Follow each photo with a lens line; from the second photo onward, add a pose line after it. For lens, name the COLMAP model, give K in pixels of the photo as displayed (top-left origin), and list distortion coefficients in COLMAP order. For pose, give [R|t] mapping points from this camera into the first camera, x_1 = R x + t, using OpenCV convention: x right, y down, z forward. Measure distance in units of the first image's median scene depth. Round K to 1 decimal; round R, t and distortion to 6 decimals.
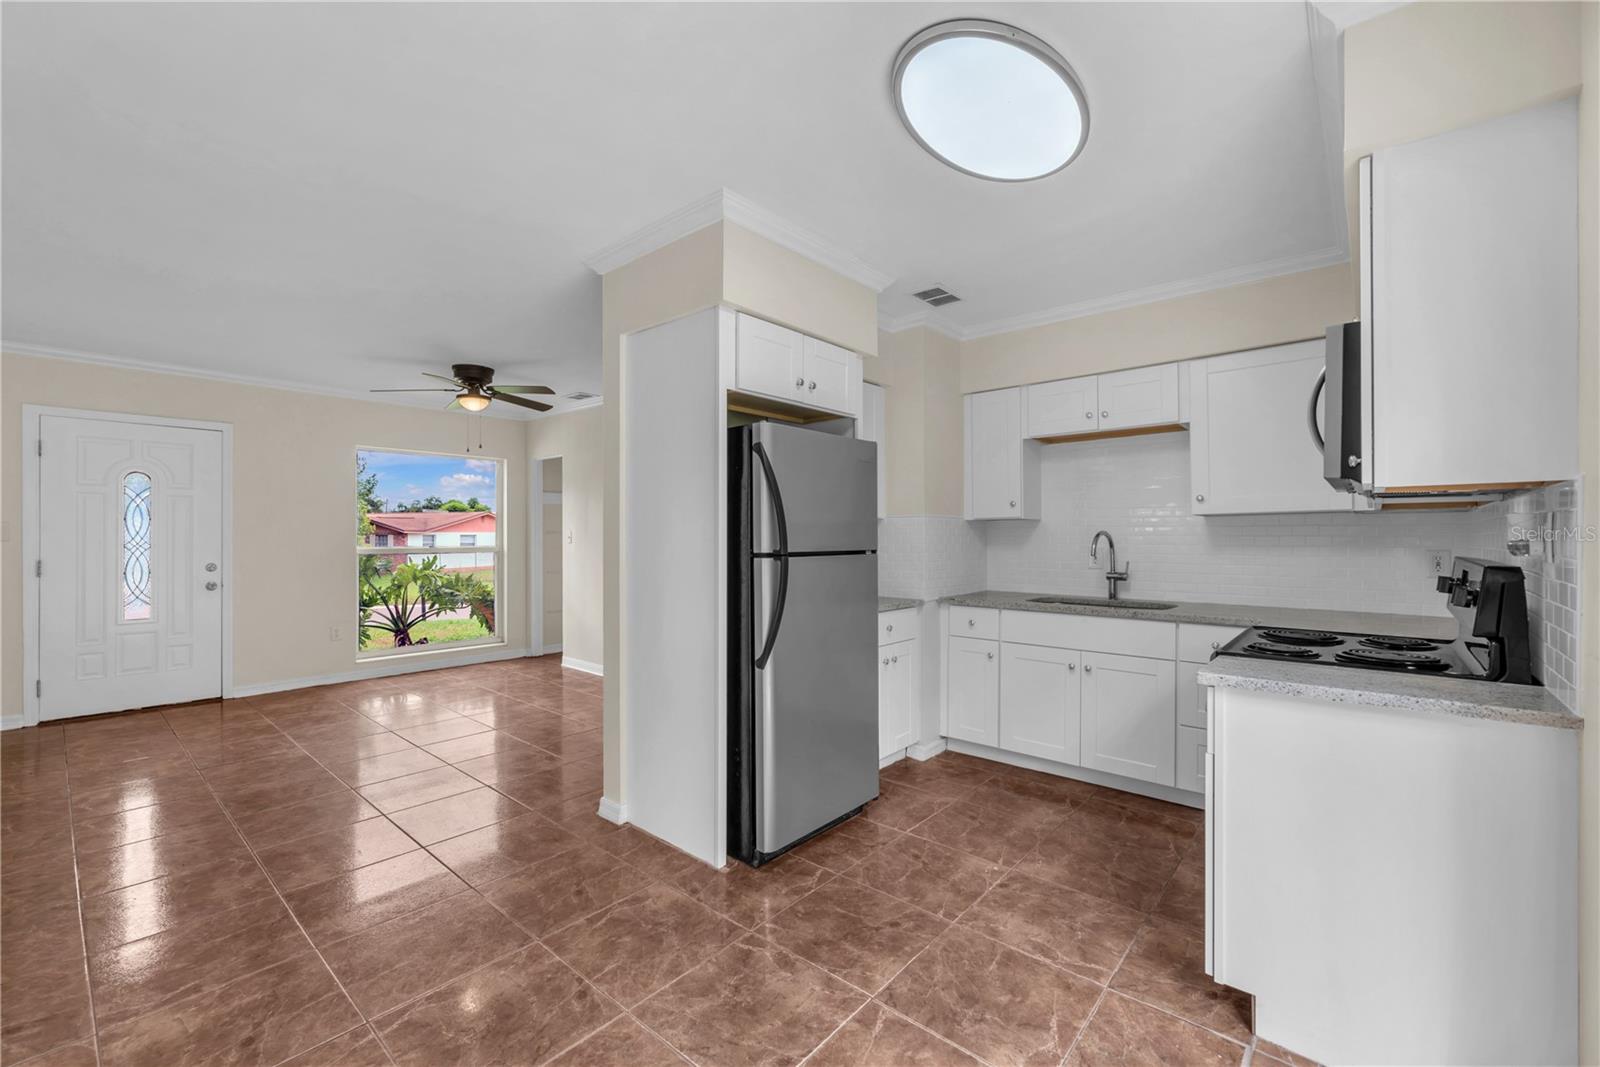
lens RADIAL K [[660.5, 0, 755.1], [0, 660.5, 541.3], [0, 0, 1]] dist [-0.000285, -0.000759]
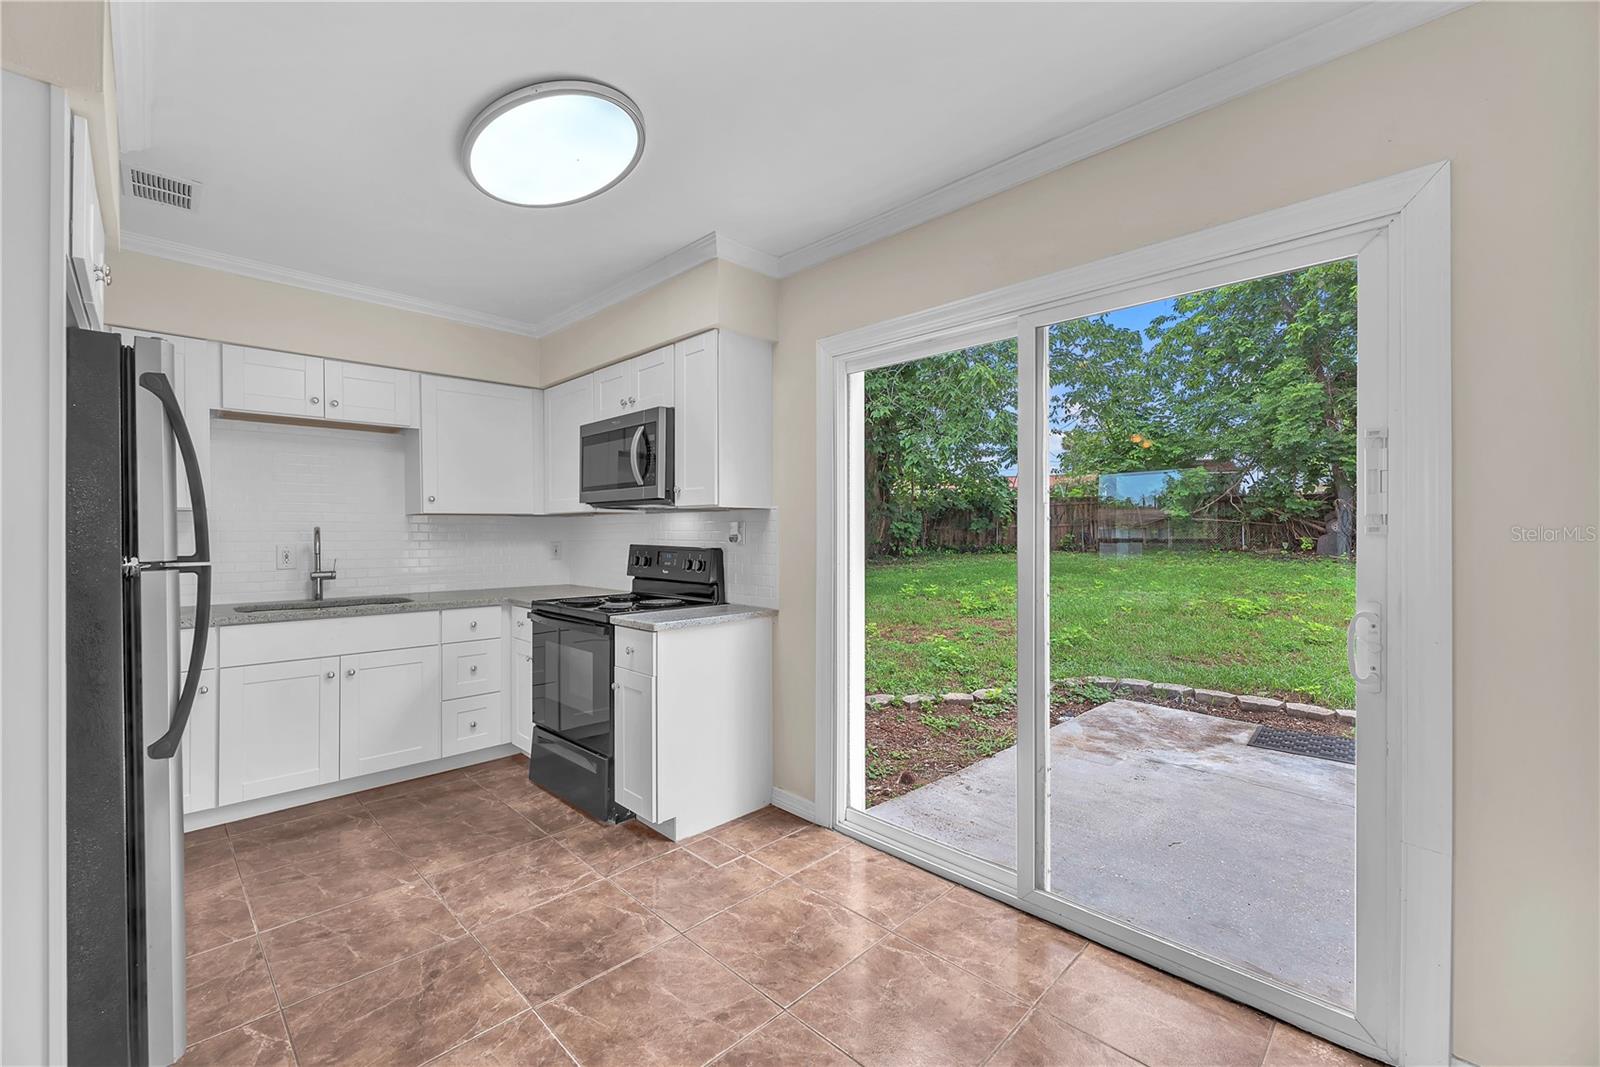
lens RADIAL K [[660.5, 0, 829.1], [0, 660.5, 535.6], [0, 0, 1]] dist [-0.000285, -0.000759]
pose [[0.026025, -0.006699, 0.999639, -0.537124], [0.009473, 0.999934, 0.006454, -0.003548], [-0.999616, 0.009302, 0.026087, 0.369197]]
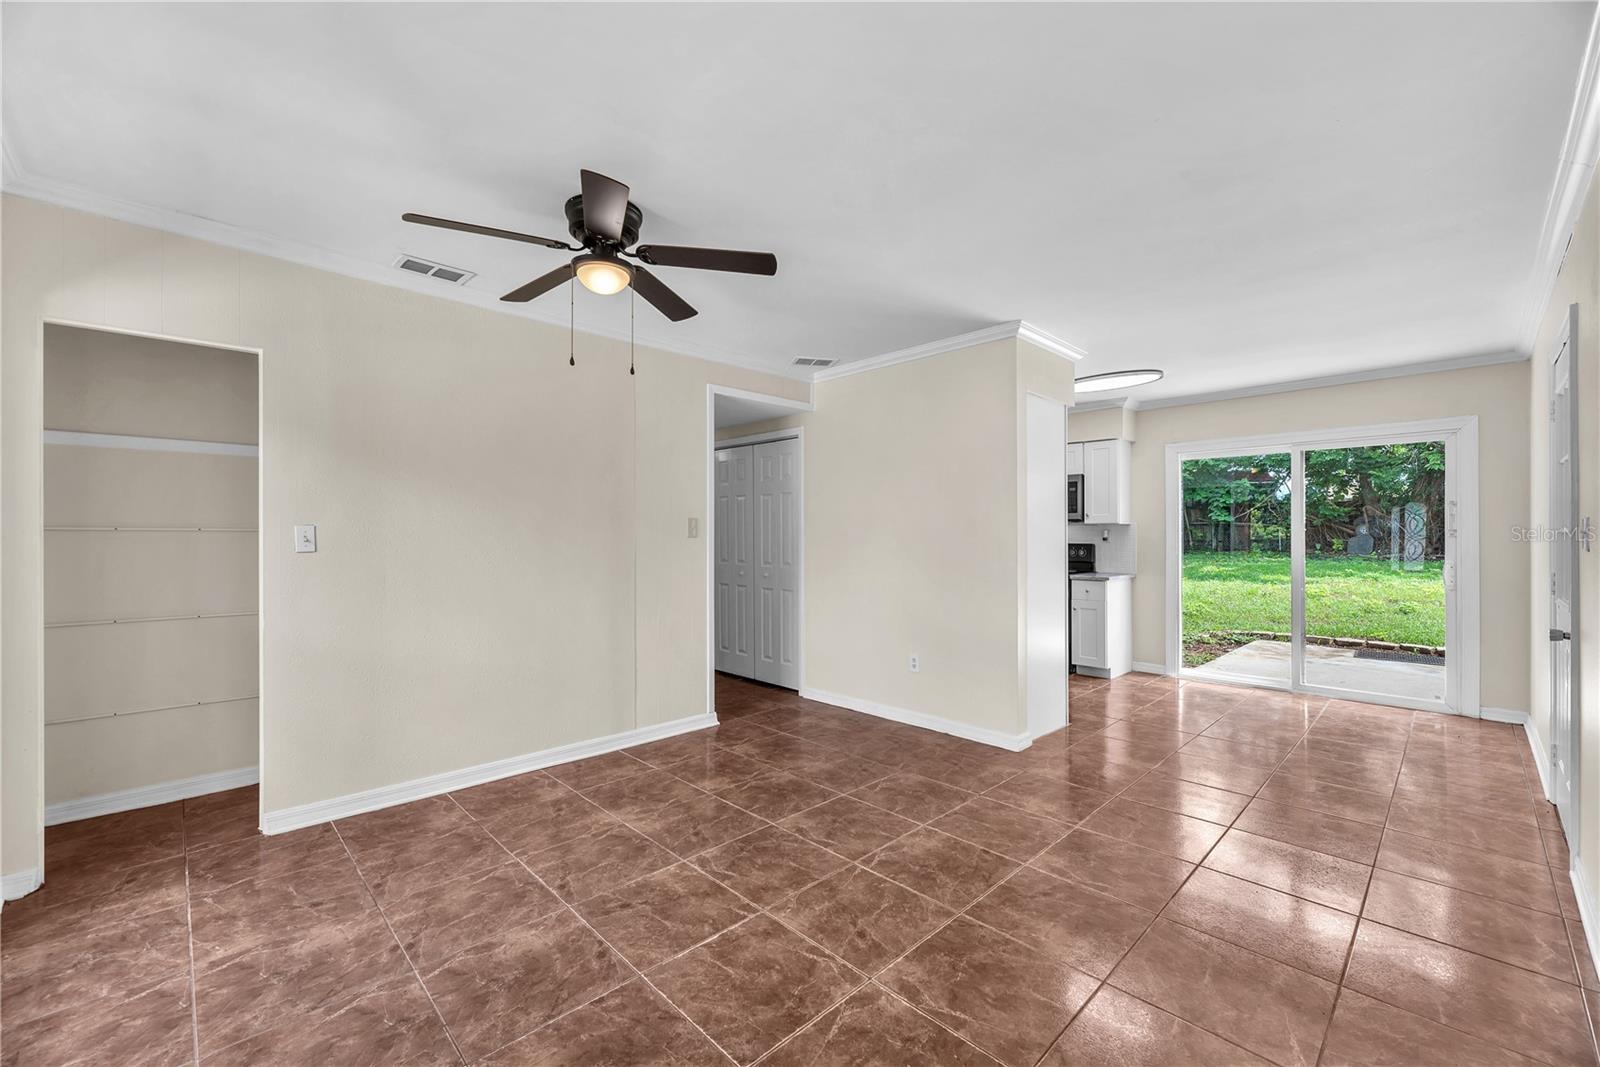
lens RADIAL K [[660.5, 0, 820.9], [0, 660.5, 532.5], [0, 0, 1]] dist [-0.000285, -0.000759]
pose [[0.040692, 0.003211, 0.999167, -1.759104], [0.011593, 0.999926, -0.003685, -0.018018], [-0.999105, 0.011733, 0.040651, 1.502568]]
